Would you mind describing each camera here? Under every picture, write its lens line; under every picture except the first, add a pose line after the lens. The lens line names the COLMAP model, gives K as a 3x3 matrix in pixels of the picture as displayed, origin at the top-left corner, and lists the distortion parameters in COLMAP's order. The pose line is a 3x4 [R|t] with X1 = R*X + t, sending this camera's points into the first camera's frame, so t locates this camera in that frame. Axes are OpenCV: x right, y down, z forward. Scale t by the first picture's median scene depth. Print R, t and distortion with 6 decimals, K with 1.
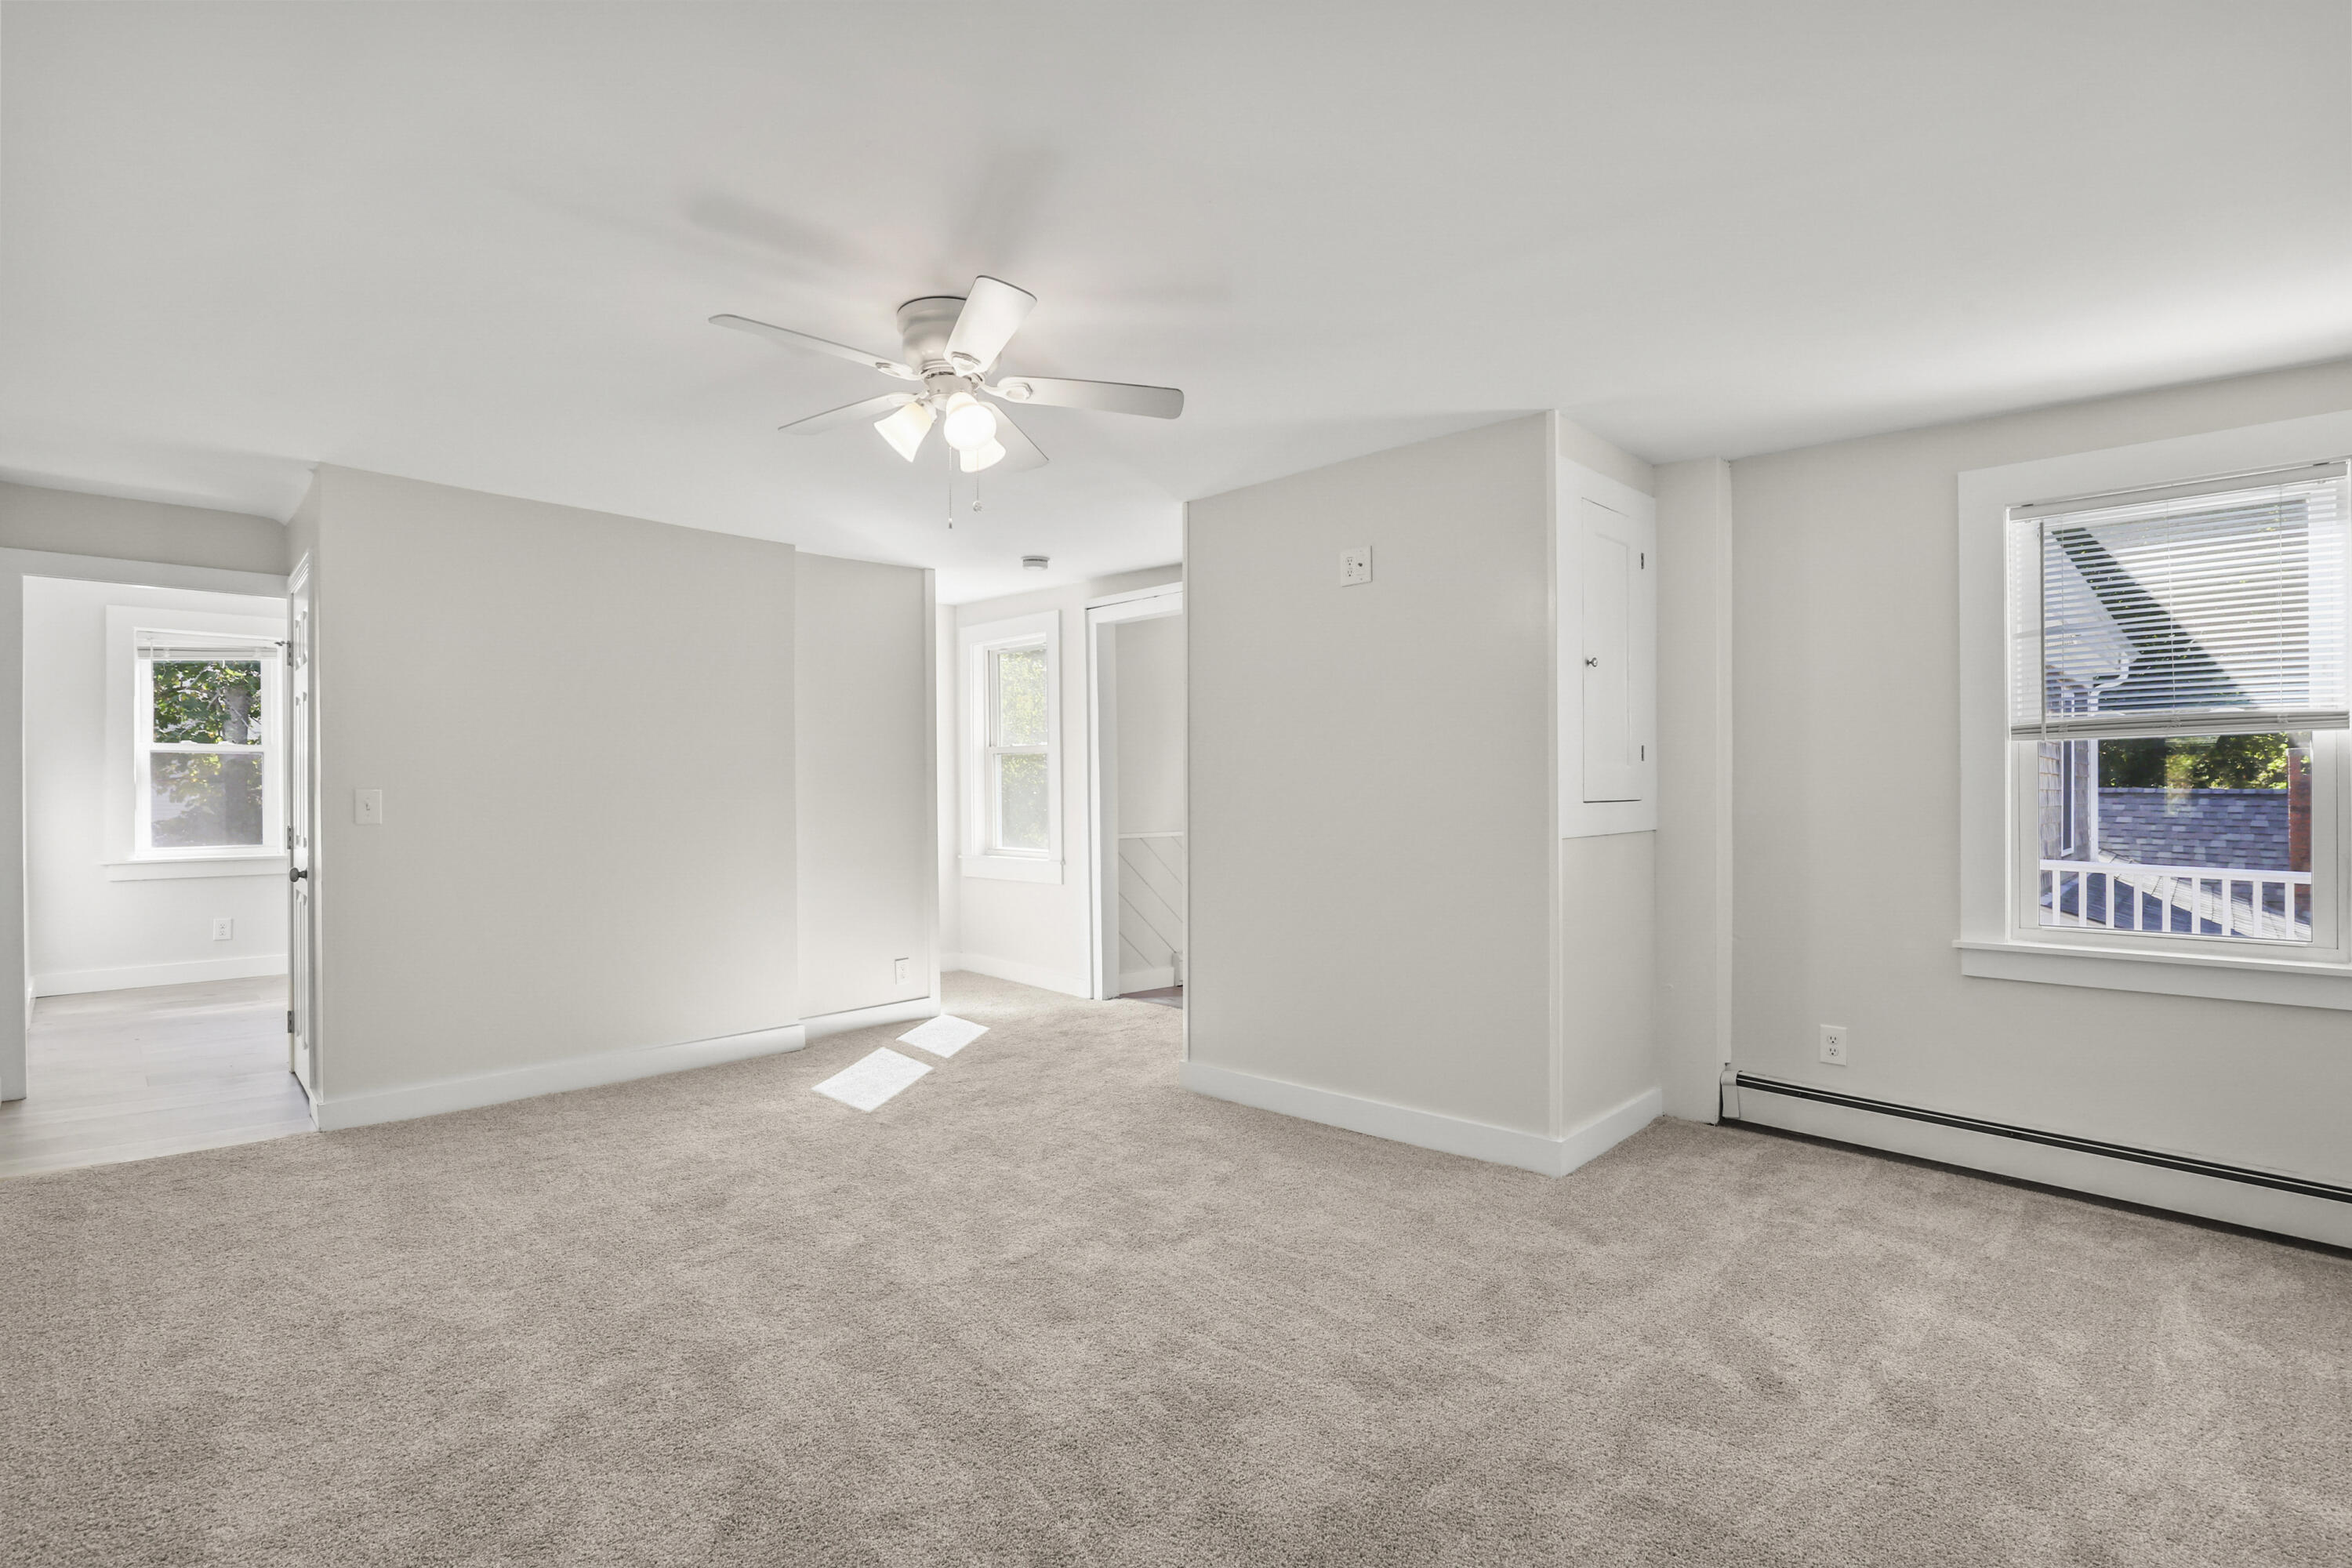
lens RADIAL K [[1116.5, 0, 1172.7], [0, 1116.5, 779.3], [0, 0, 1]] dist [-0.031742, 0.005158]
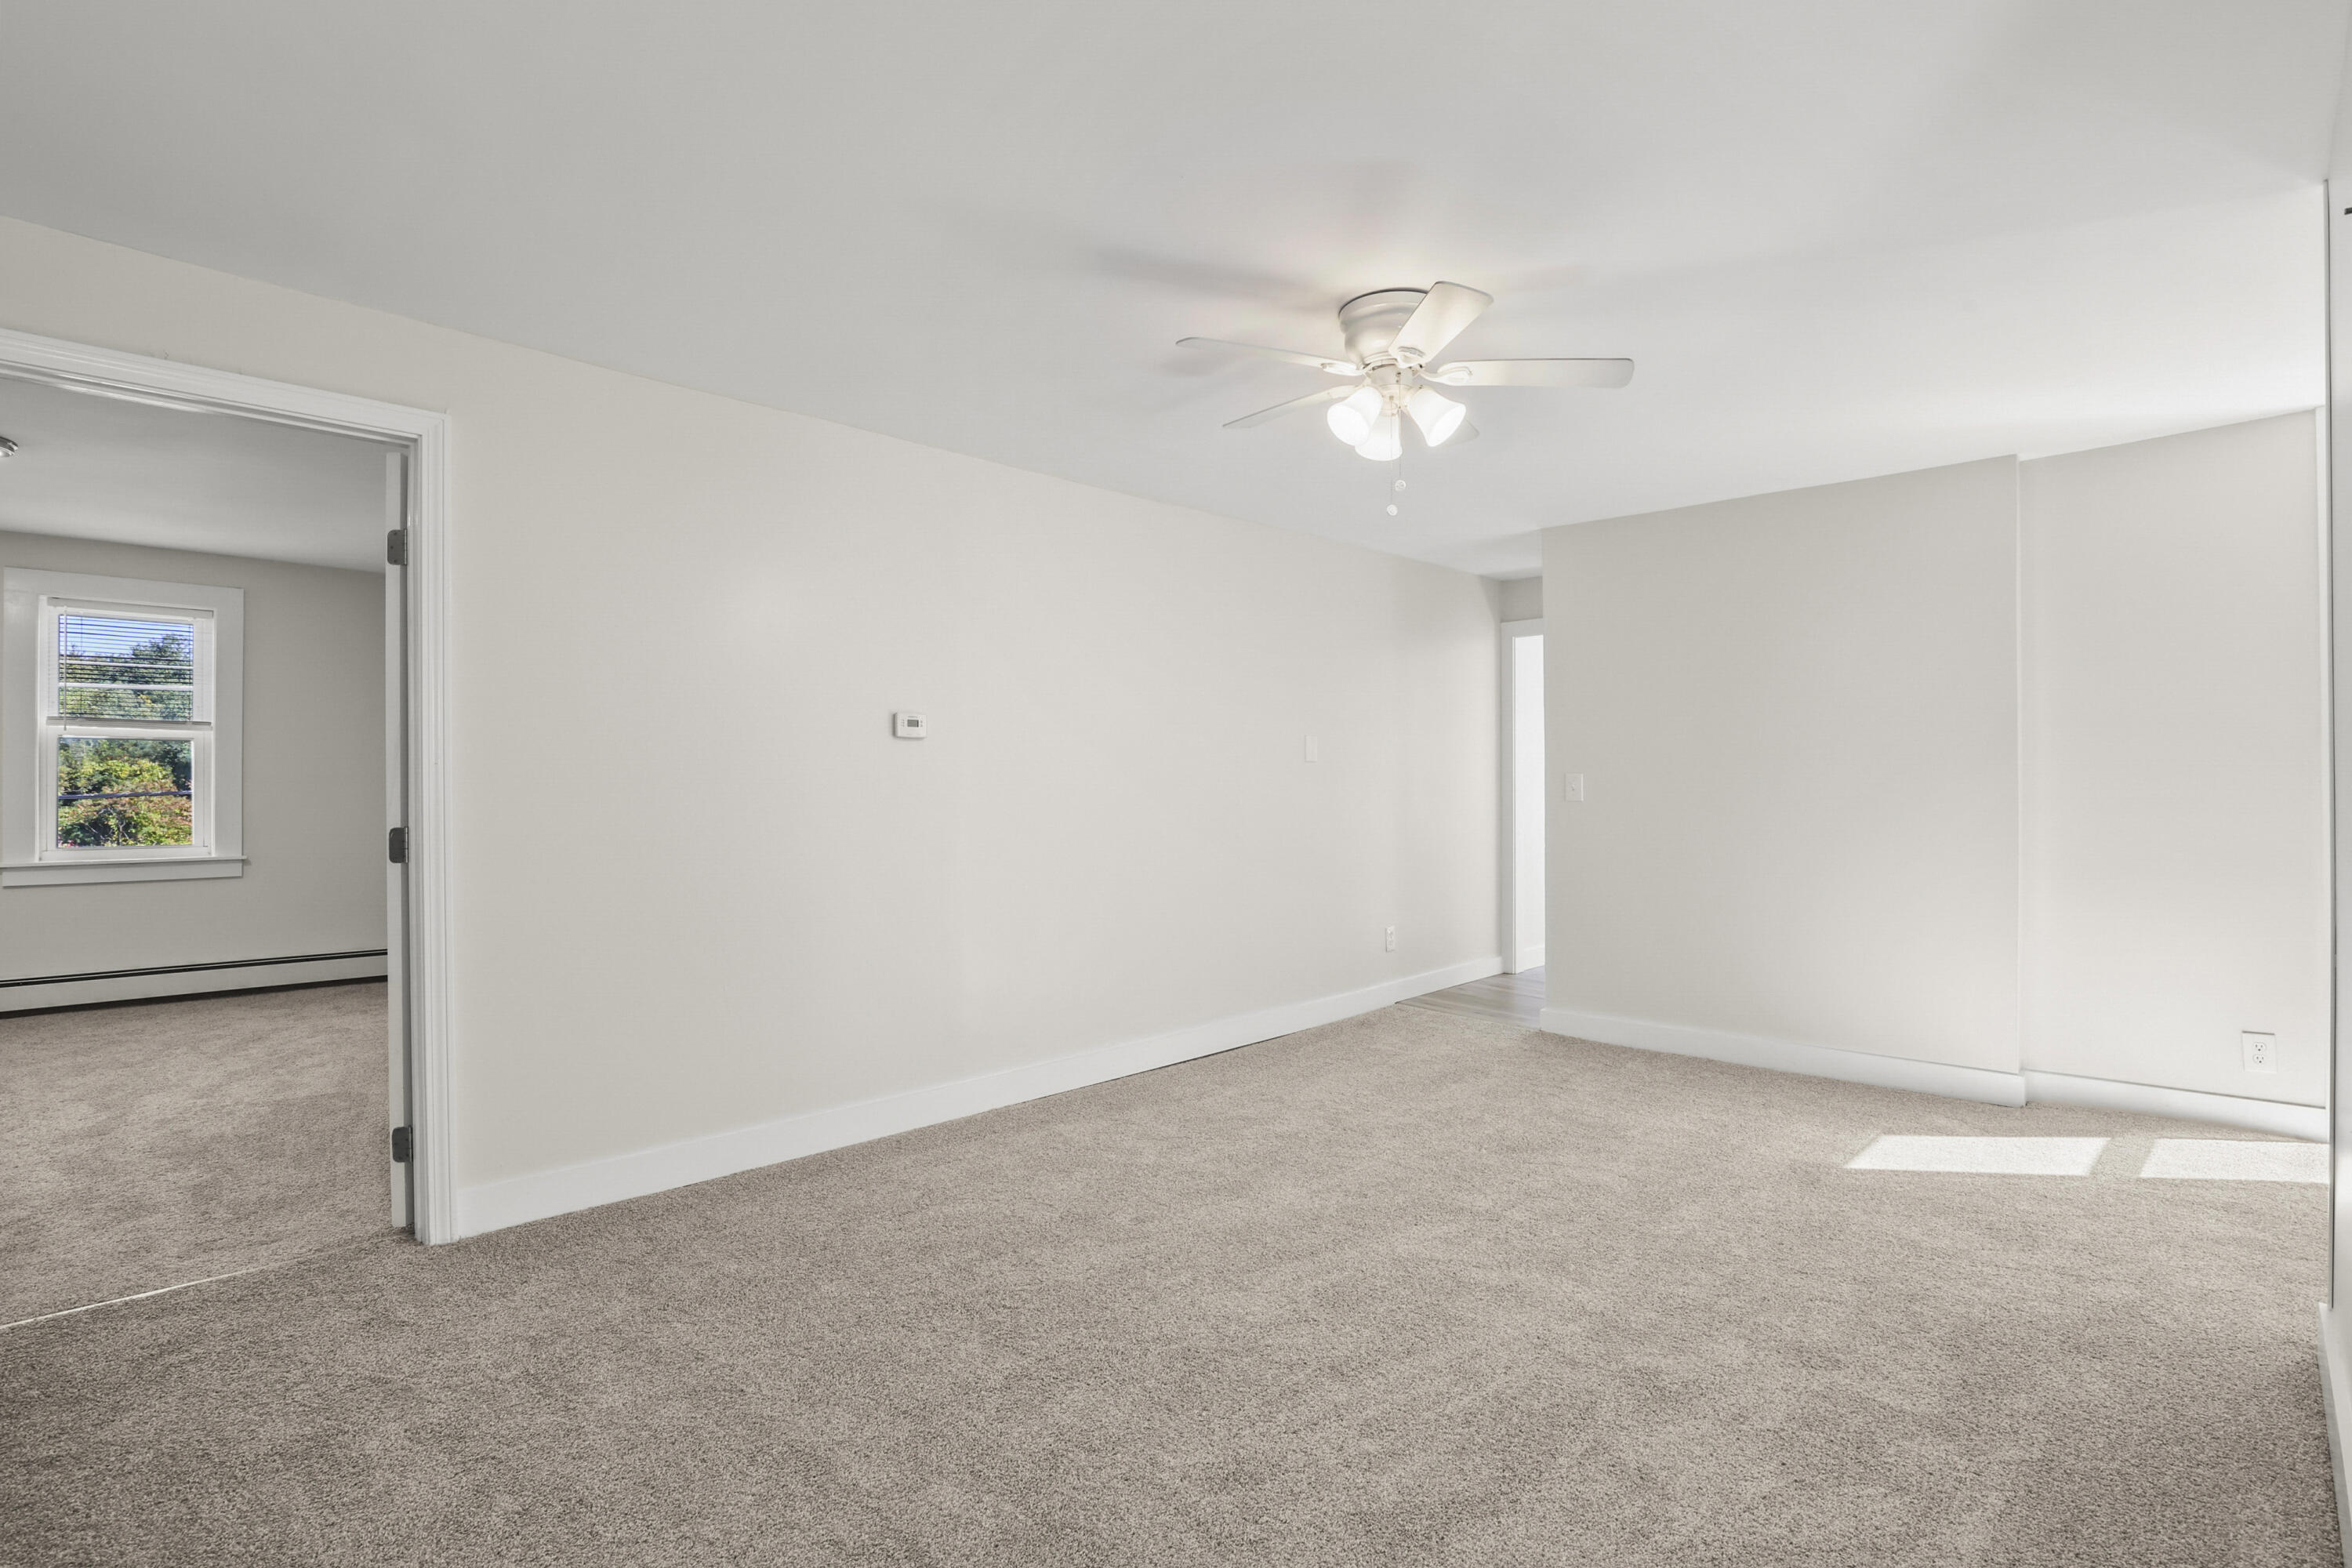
lens RADIAL K [[1116.5, 0, 1172.7], [0, 1116.5, 779.3], [0, 0, 1]] dist [-0.031742, 0.005158]
pose [[-0.011371, 0.003012, -0.999931, 0.651269], [0.013826, 0.999900, 0.002855, 0.005313], [0.999840, -0.013793, -0.011411, 0.627398]]
